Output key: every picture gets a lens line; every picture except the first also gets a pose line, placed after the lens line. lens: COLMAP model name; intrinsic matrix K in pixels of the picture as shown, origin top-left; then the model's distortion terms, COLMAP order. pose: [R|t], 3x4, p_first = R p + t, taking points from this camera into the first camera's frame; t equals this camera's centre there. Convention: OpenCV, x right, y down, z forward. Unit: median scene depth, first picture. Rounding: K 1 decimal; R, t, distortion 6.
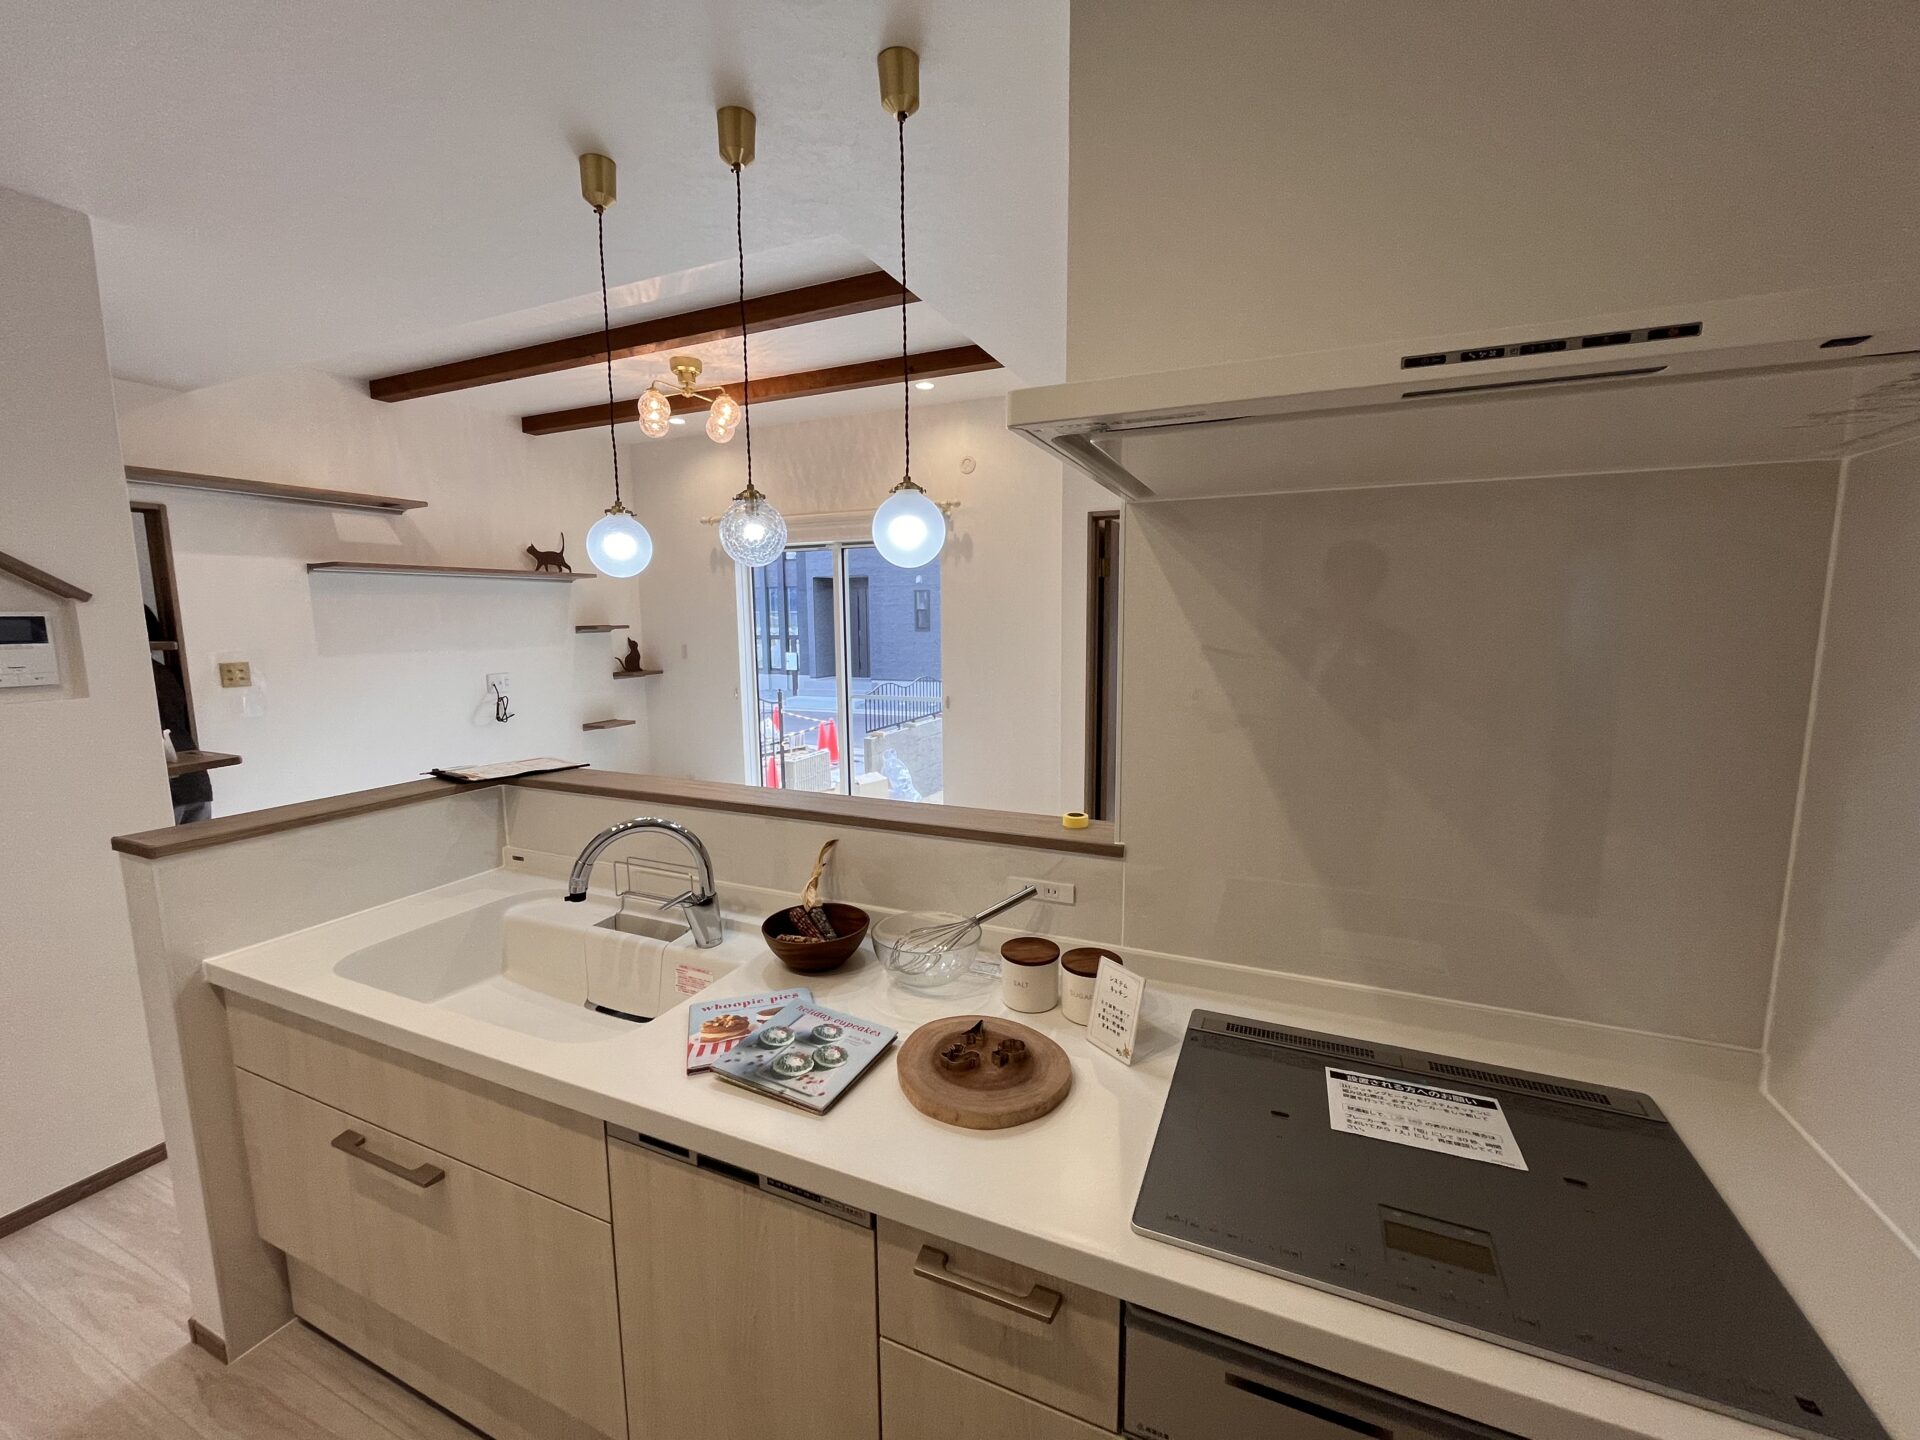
lens RADIAL K [[767.9, 0, 960.0], [0, 767.9, 720.0], [0, 0, 1]] dist [-0.006089, 0.000686]
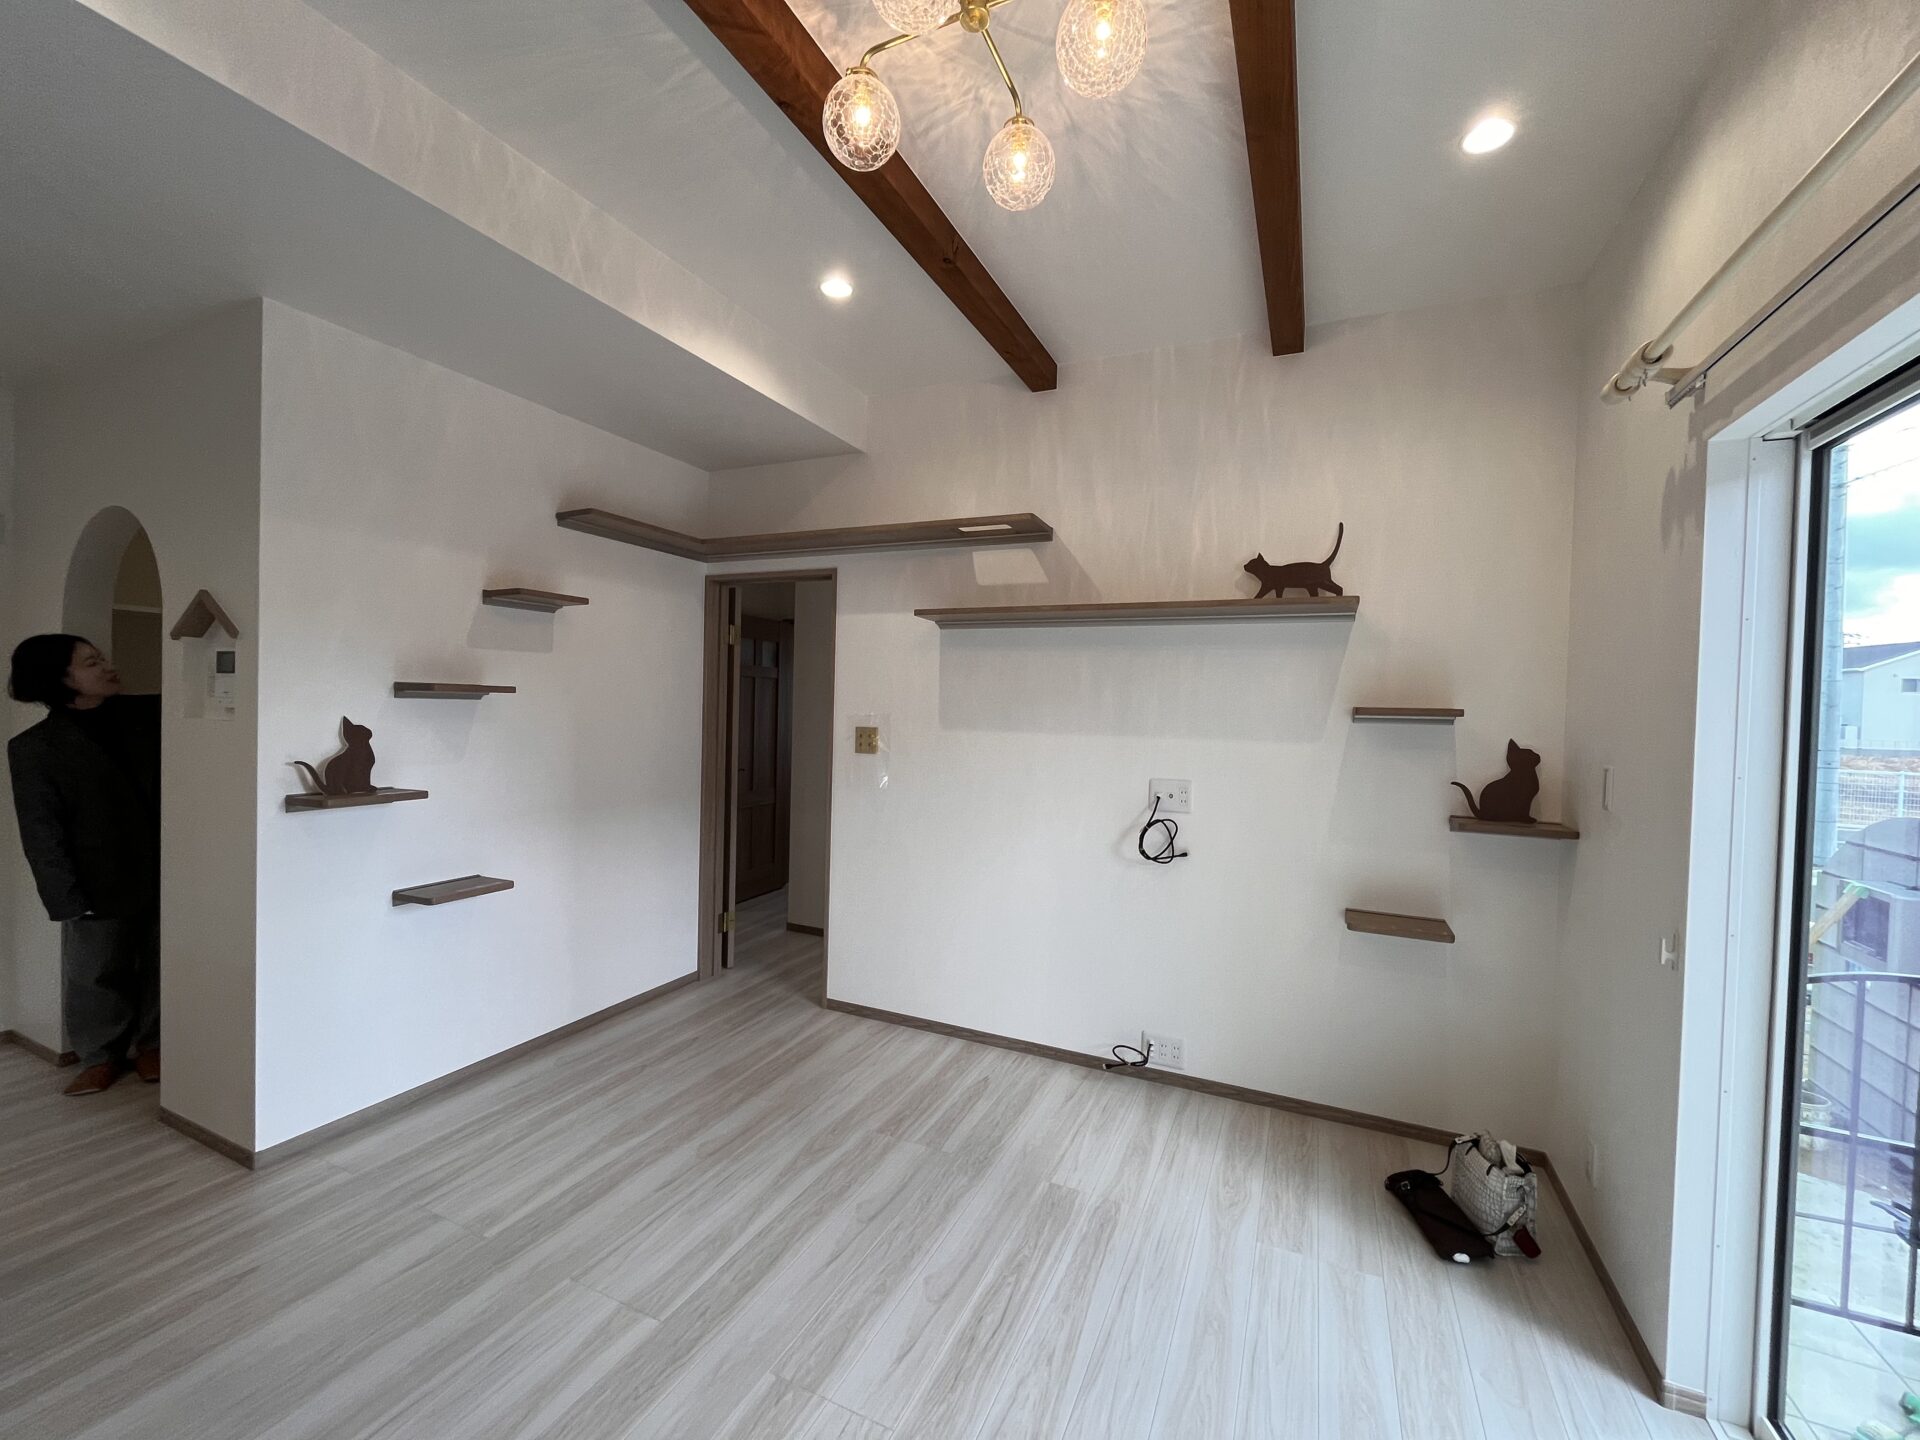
lens RADIAL K [[767.9, 0, 960.0], [0, 767.9, 720.0], [0, 0, 1]] dist [-0.006089, 0.000686]
pose [[-0.022909, 0.047037, -0.998630, -0.006611], [-0.153818, 0.986833, 0.050010, -0.107429], [0.987834, 0.154753, -0.015372, 0.813880]]
